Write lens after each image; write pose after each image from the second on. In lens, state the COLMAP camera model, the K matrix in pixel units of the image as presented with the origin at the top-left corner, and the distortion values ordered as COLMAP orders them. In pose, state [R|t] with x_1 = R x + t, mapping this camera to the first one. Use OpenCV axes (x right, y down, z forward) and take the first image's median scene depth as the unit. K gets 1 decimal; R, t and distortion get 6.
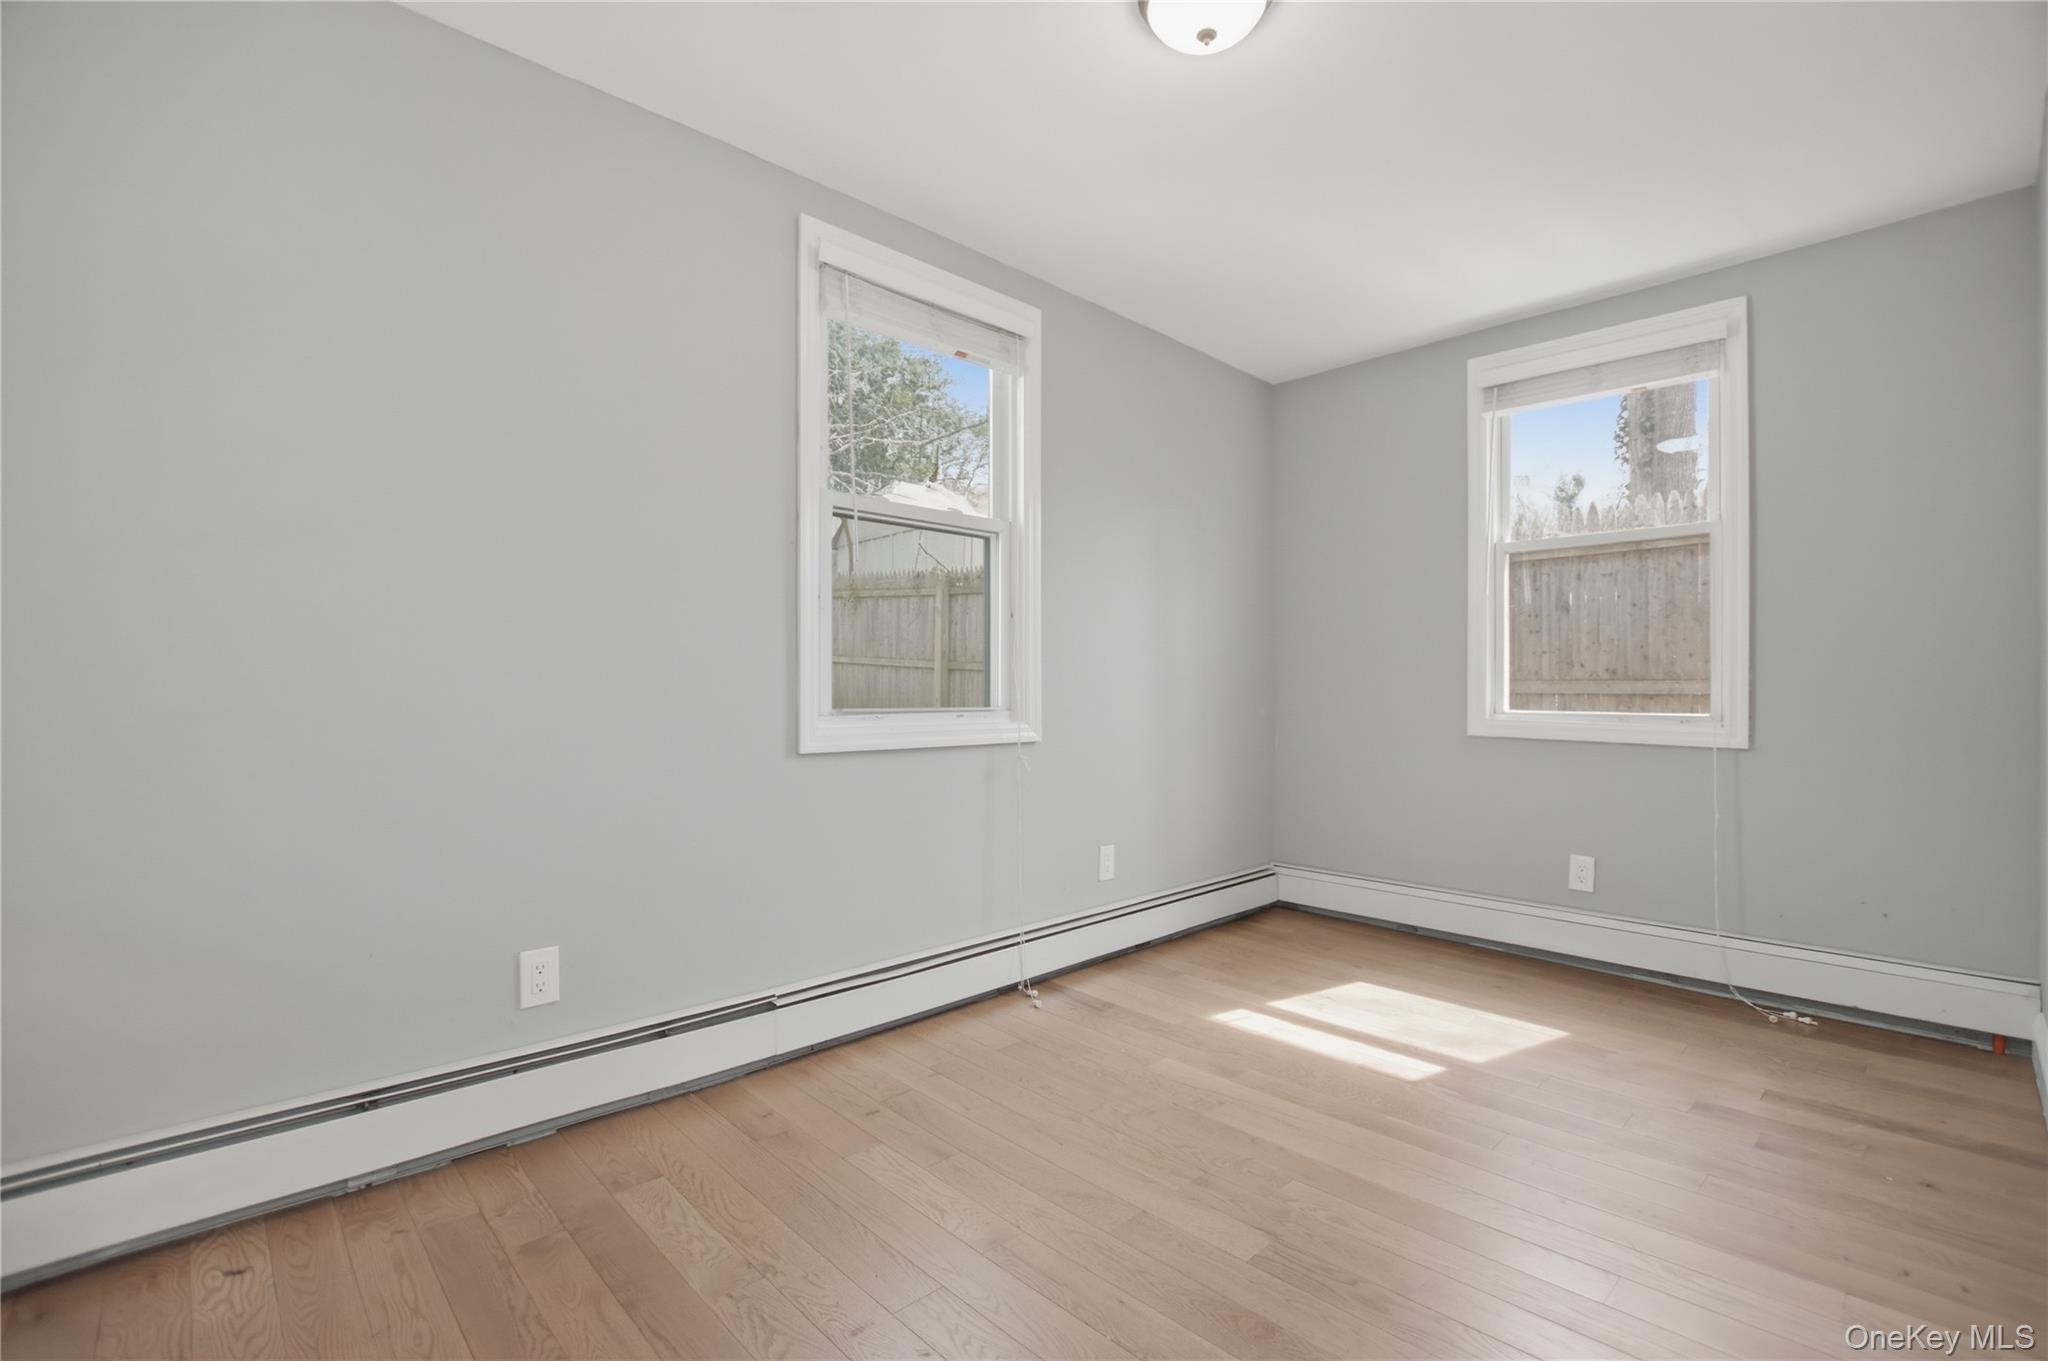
lens RADIAL K [[923.0, 0, 1034.5], [0, 923.0, 689.3], [0, 0, 1]] dist [-0.016081, -0.000090]
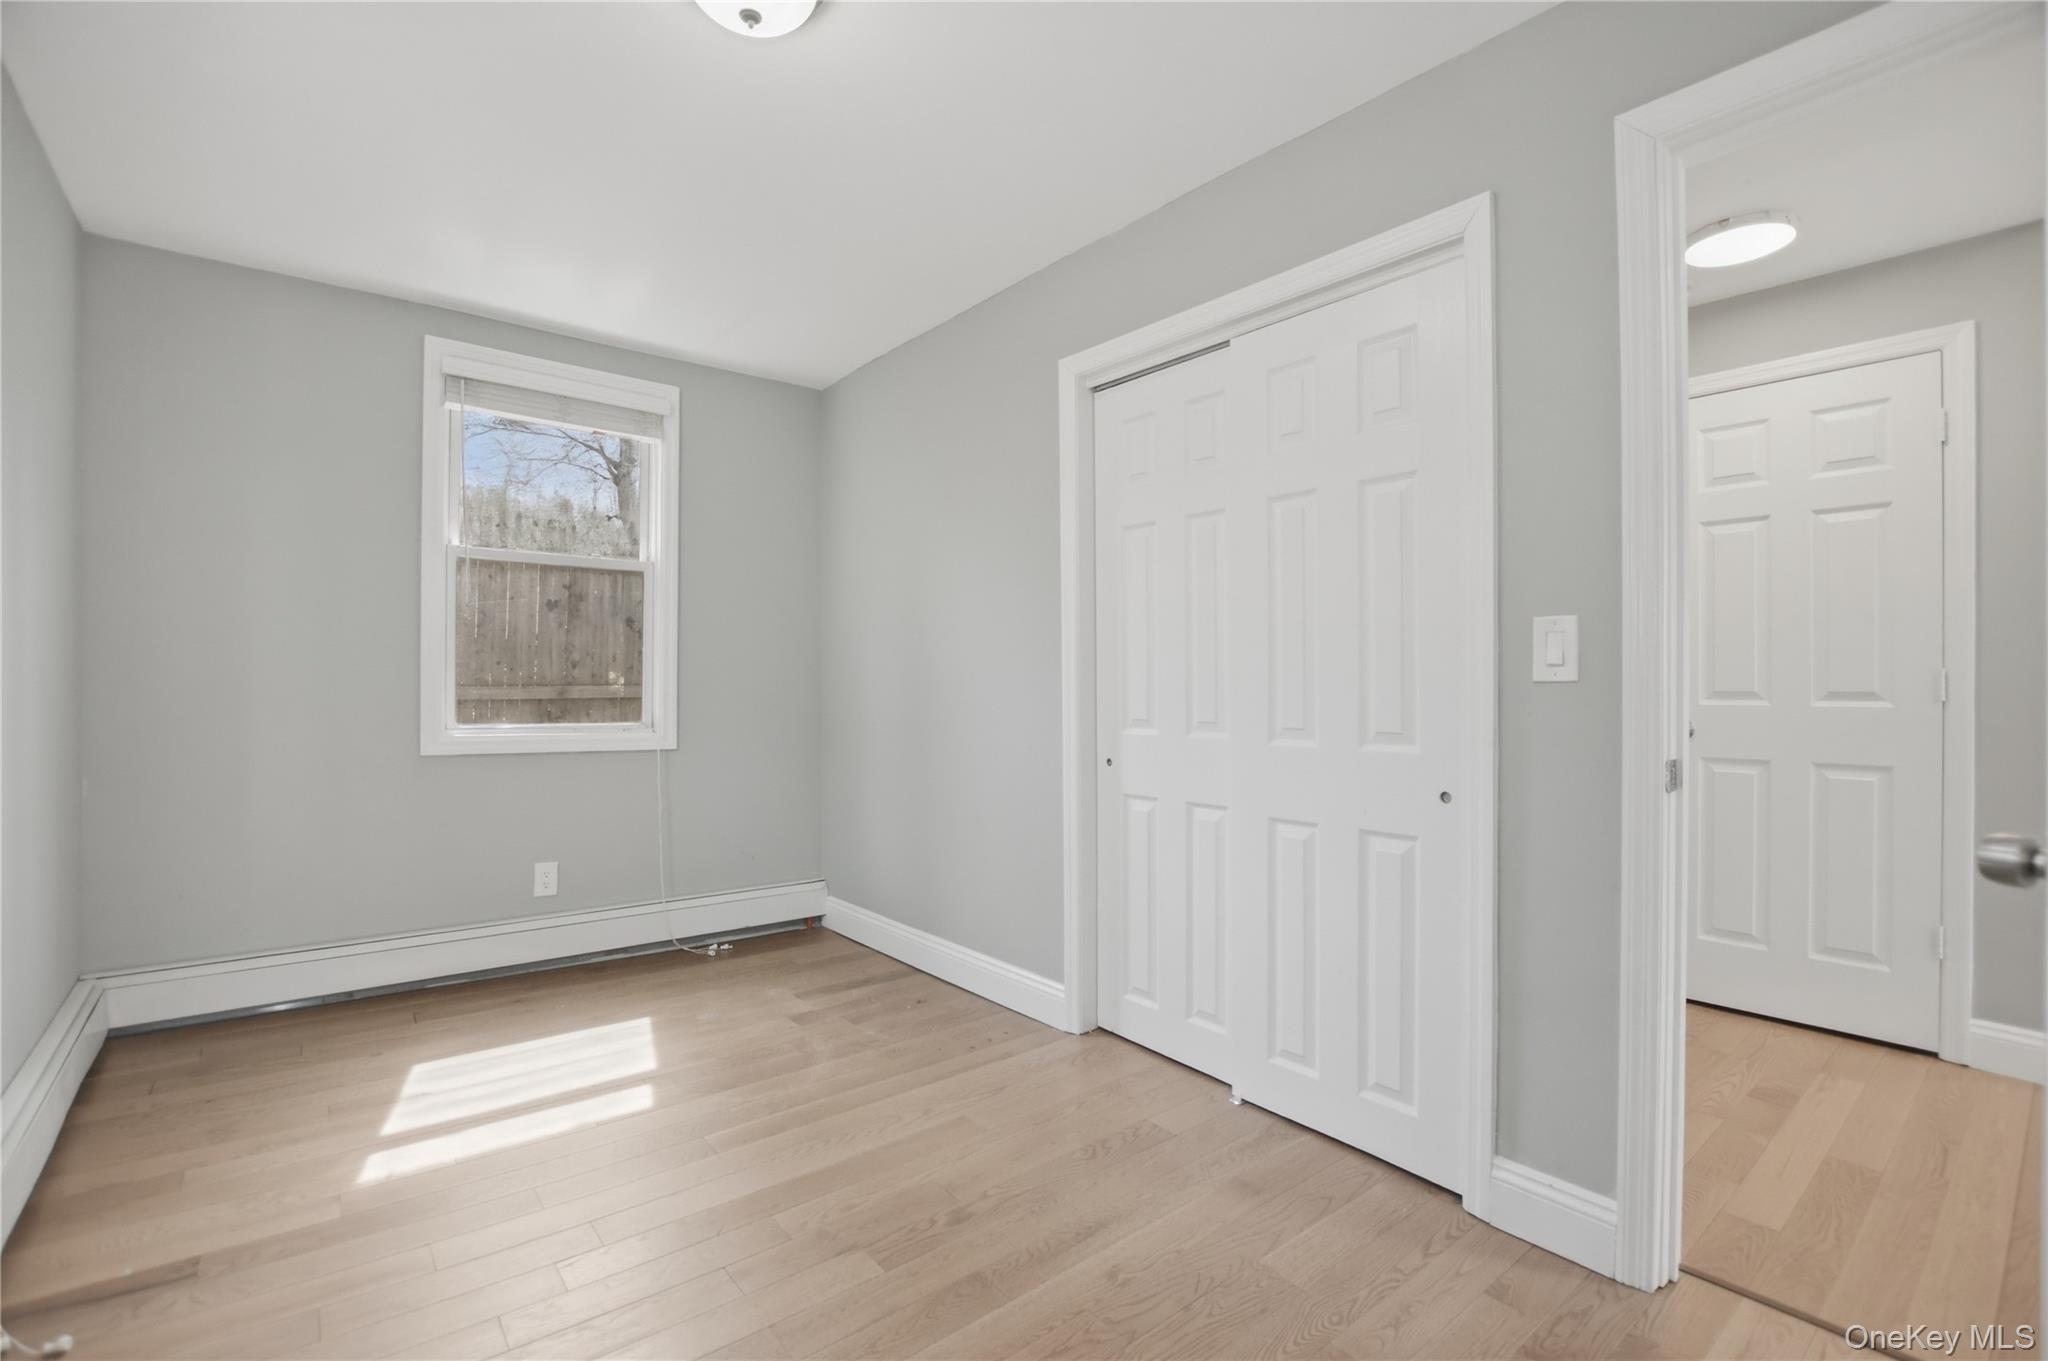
lens RADIAL K [[923.0, 0, 1034.5], [0, 923.0, 689.3], [0, 0, 1]] dist [-0.016081, -0.000090]
pose [[0.080476, -0.012449, 0.996679, -0.429247], [-0.009756, 0.999864, 0.013277, -0.037681], [-0.996709, -0.010792, 0.080343, 0.394707]]
